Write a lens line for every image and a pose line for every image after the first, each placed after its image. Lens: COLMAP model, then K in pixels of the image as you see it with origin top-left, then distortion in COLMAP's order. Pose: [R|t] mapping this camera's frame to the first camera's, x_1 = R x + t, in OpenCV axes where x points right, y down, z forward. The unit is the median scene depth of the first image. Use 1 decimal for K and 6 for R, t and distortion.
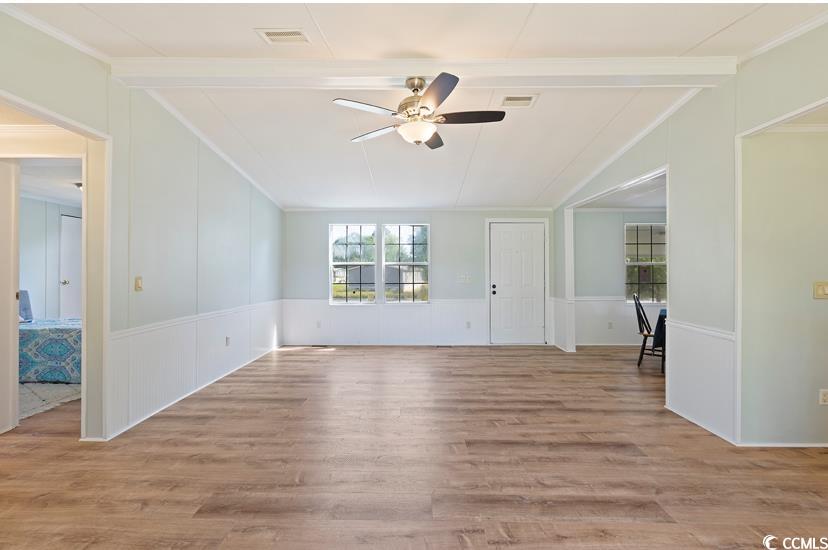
lens RADIAL K [[374.4, 0, 409.8], [0, 374.4, 266.1], [0, 0, 1]] dist [0.003447, -0.000690]
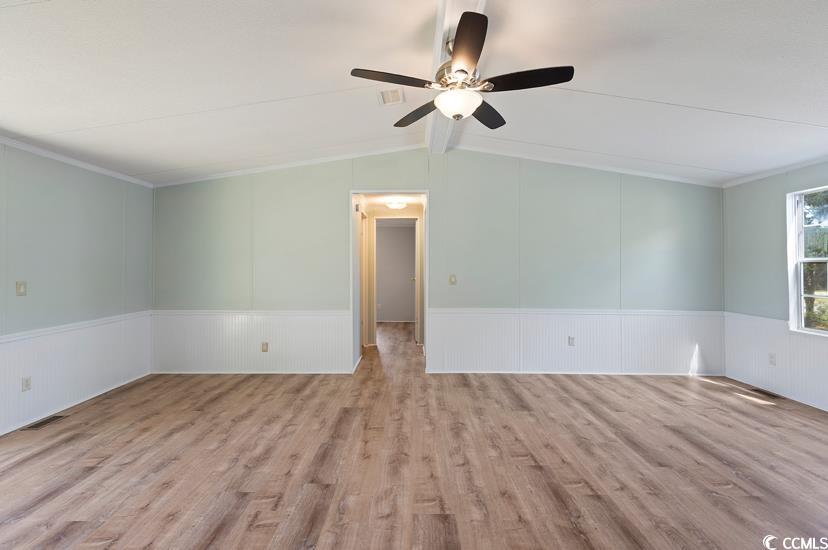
lens RADIAL K [[374.4, 0, 408.0], [0, 374.4, 264.8], [0, 0, 1]] dist [0.003447, -0.000690]
pose [[0.004212, -0.009658, -0.999944, 0.640803], [0.010351, 0.999900, -0.009614, 0.000433], [0.999938, -0.010310, 0.004312, 0.685233]]
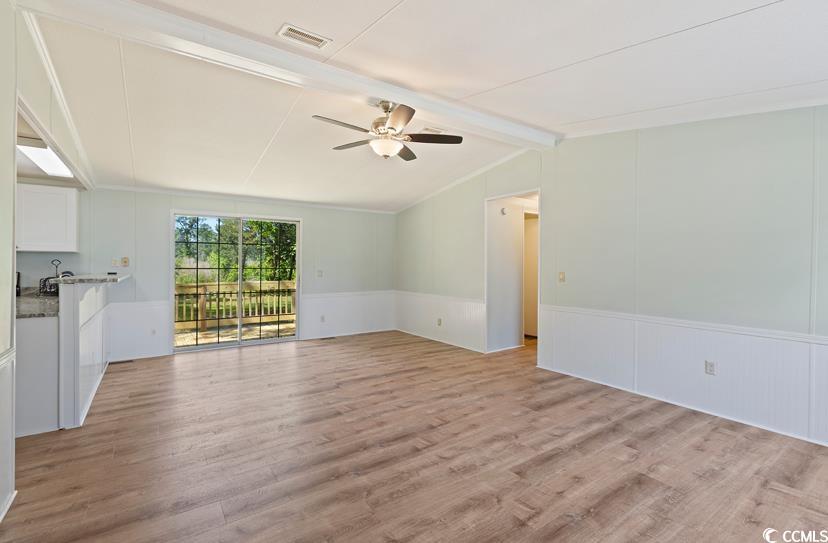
lens RADIAL K [[373.2, 0, 414.3], [0, 373.2, 268.3], [0, 0, 1]] dist [0.003447, -0.002160]
pose [[-0.809321, -0.000779, -0.587367, 0.481251], [-0.000542, 1.000000, -0.000579, 0.013083], [0.587367, -0.000150, -0.809321, 1.530873]]
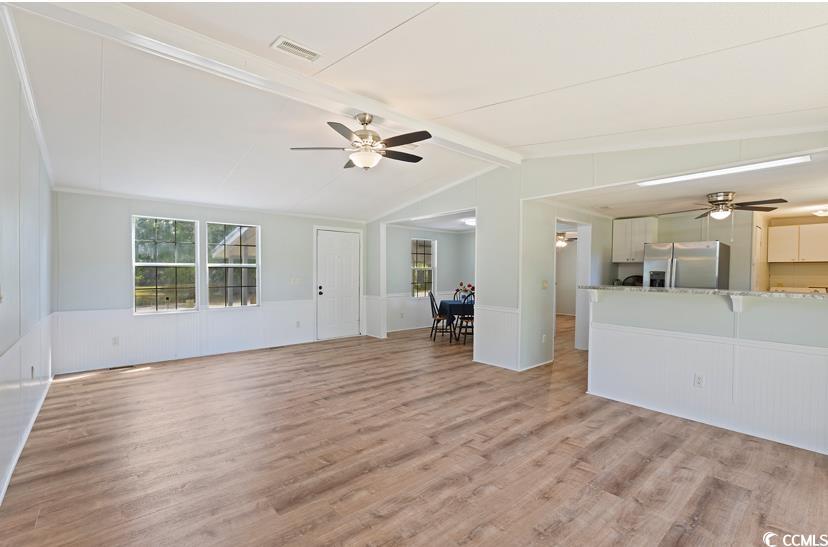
lens RADIAL K [[373.2, 0, 410.9], [0, 373.2, 273.7], [0, 0, 1]] dist [0.003447, -0.002160]
pose [[0.750737, 0.000943, 0.660600, -0.512921], [-0.011723, 0.999861, 0.011894, -0.005124], [-0.660497, -0.016674, 0.750644, 0.000739]]
